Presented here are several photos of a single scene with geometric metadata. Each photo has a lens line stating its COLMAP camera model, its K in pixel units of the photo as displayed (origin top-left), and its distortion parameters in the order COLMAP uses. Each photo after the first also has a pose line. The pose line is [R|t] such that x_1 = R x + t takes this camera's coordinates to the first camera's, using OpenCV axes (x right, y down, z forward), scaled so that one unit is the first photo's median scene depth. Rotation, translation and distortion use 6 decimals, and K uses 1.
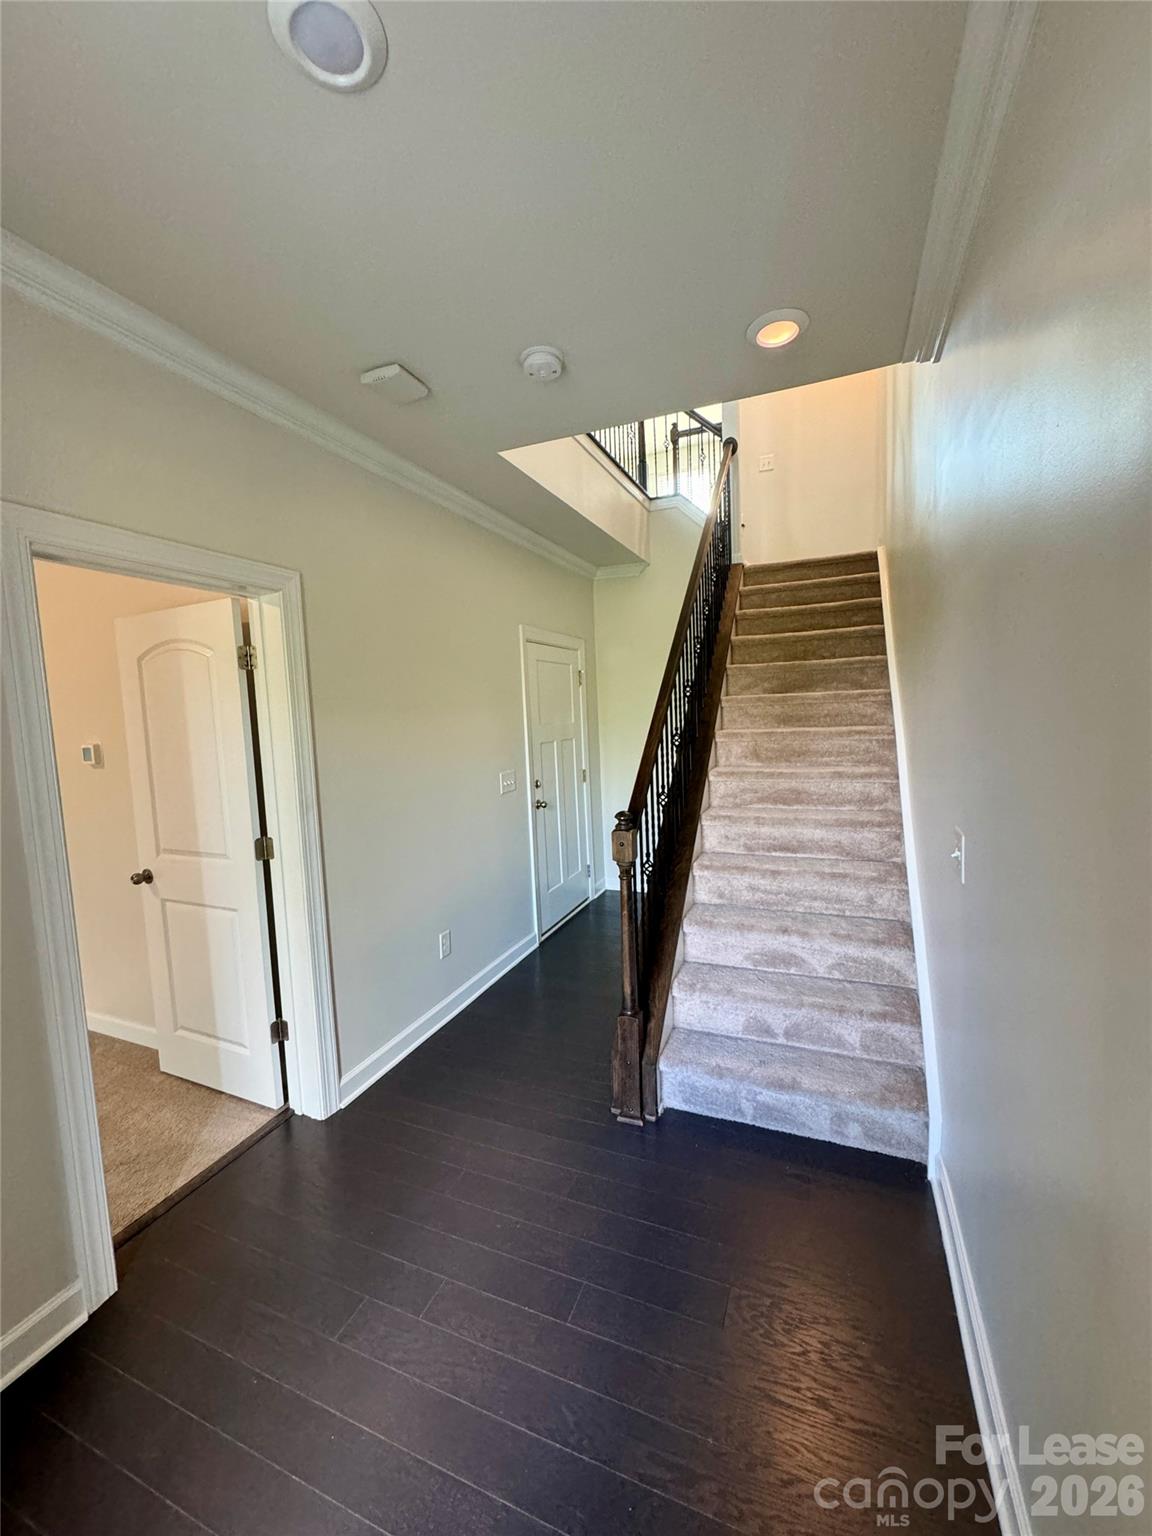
lens RADIAL K [[618.9, 0, 571.4], [0, 618.9, 767.2], [0, 0, 1]] dist [-0.003574, 0.001214]
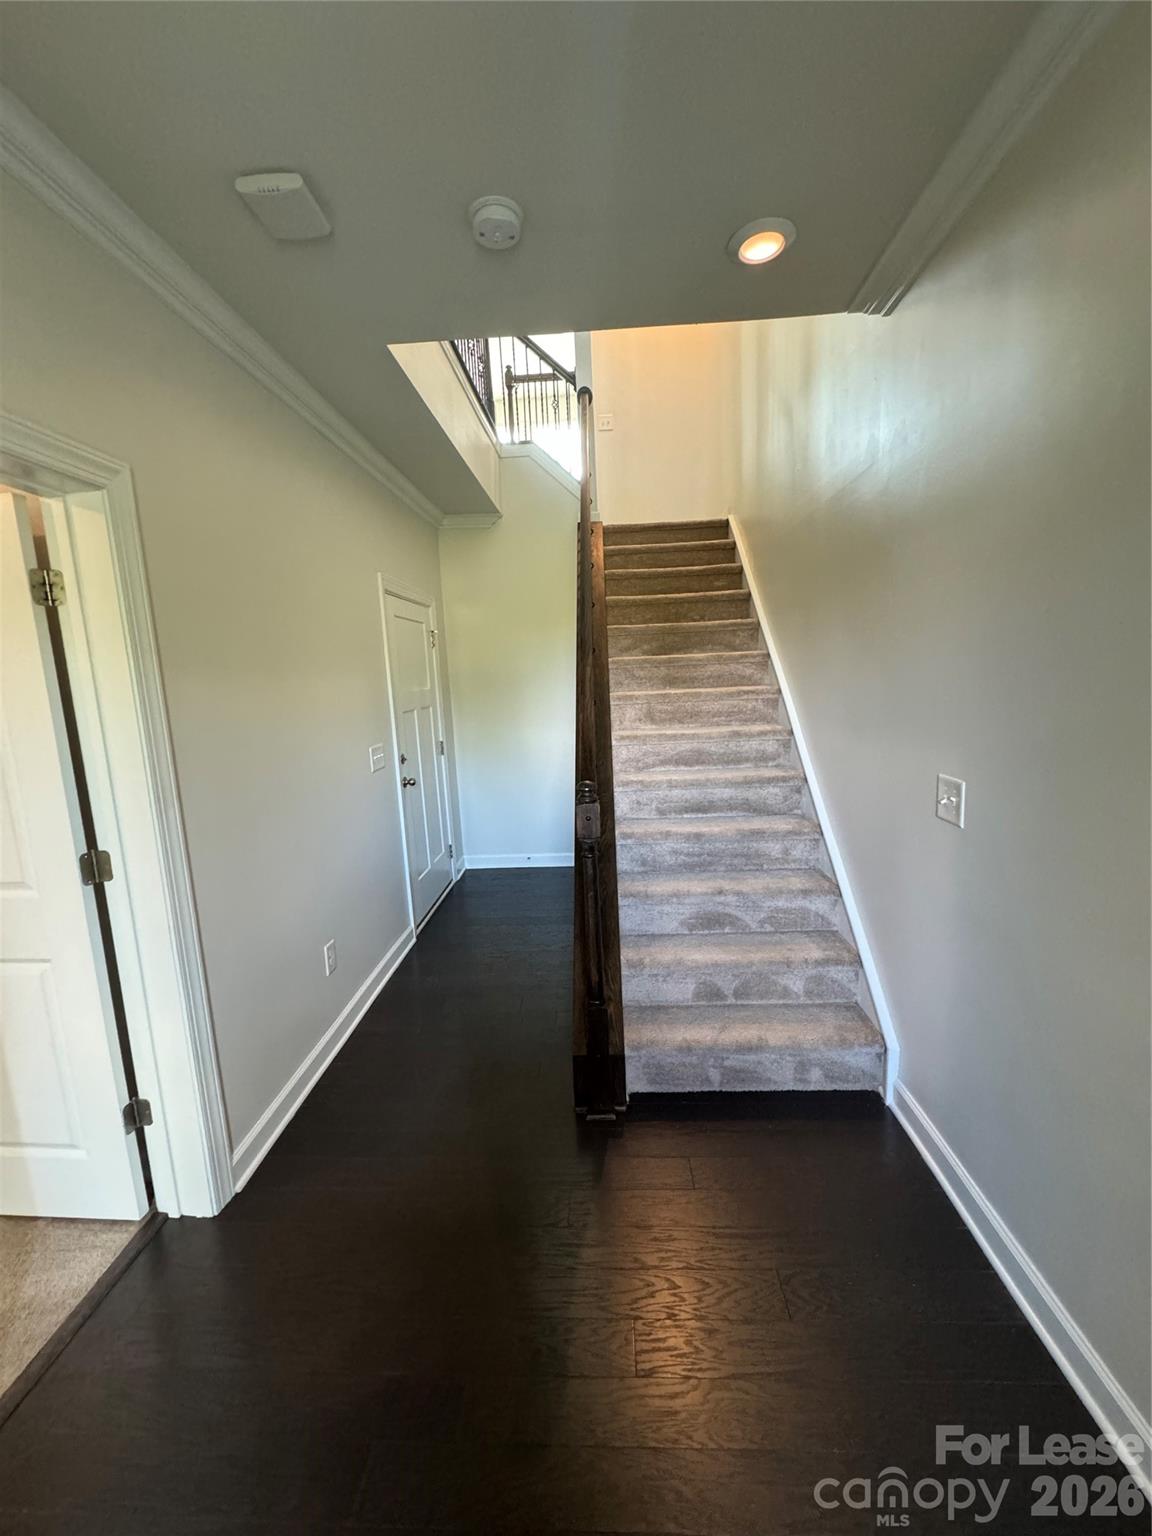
lens RADIAL K [[618.9, 0, 576.4], [0, 618.9, 767.2], [0, 0, 1]] dist [-0.003574, 0.001214]
pose [[0.939273, -0.054801, 0.338767, -0.202605], [0.038929, 0.997810, 0.053475, 0.002878], [-0.340955, -0.037040, 0.939349, 0.155141]]
